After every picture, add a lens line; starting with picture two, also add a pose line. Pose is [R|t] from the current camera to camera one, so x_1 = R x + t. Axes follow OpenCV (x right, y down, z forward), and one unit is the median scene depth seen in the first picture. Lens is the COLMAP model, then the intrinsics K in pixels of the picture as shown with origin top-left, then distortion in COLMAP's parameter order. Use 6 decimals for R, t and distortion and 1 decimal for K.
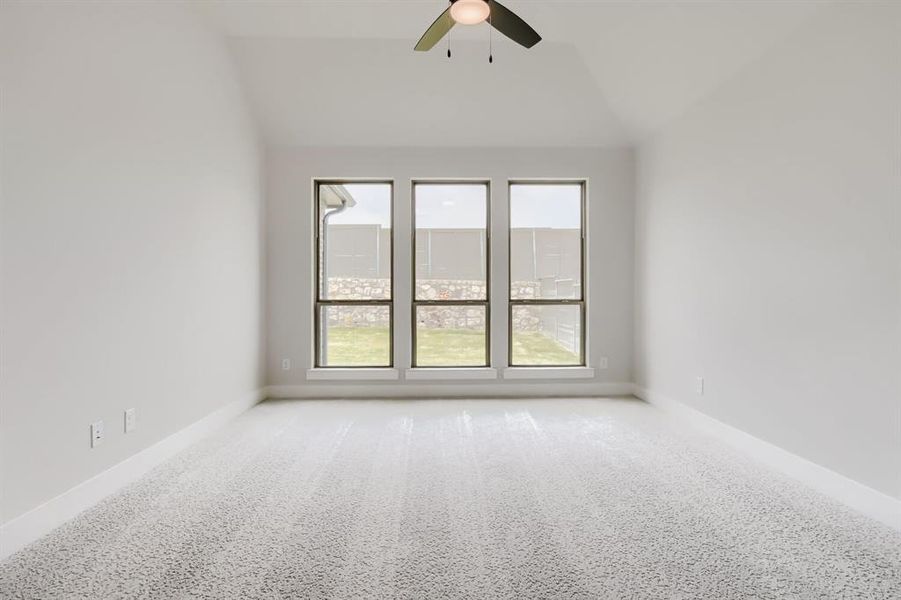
lens RADIAL K [[477.2, 0, 448.9], [0, 477.2, 295.8], [0, 0, 1]] dist [-0.000194, 0.000084]
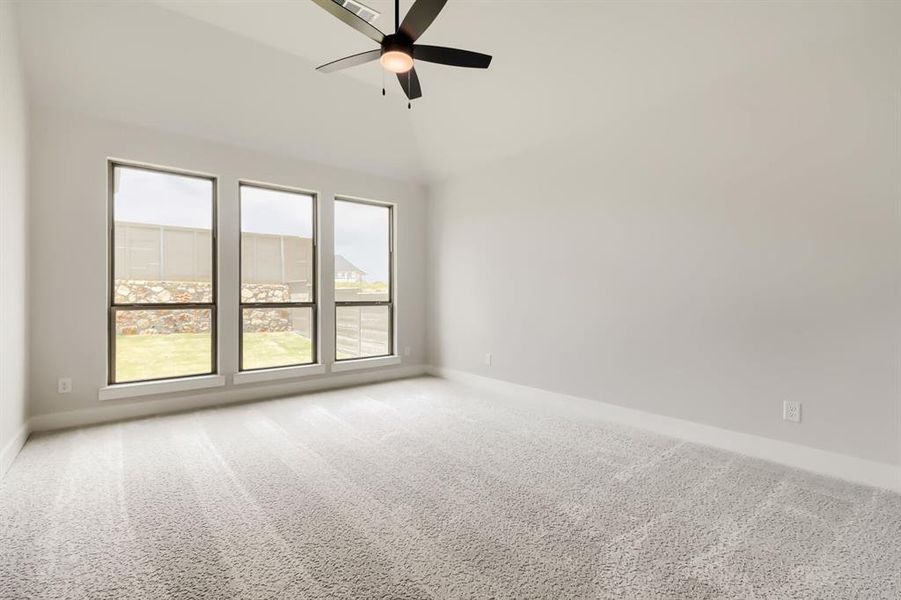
lens RADIAL K [[419.5, 0, 462.2], [0, 419.5, 295.6], [0, 0, 1]] dist [0.001142, 0.000028]
pose [[0.778361, 0.002601, 0.627811, -0.256344], [0.001433, 0.999981, -0.005919, -0.000232], [-0.627815, 0.005507, 0.778343, 0.040071]]
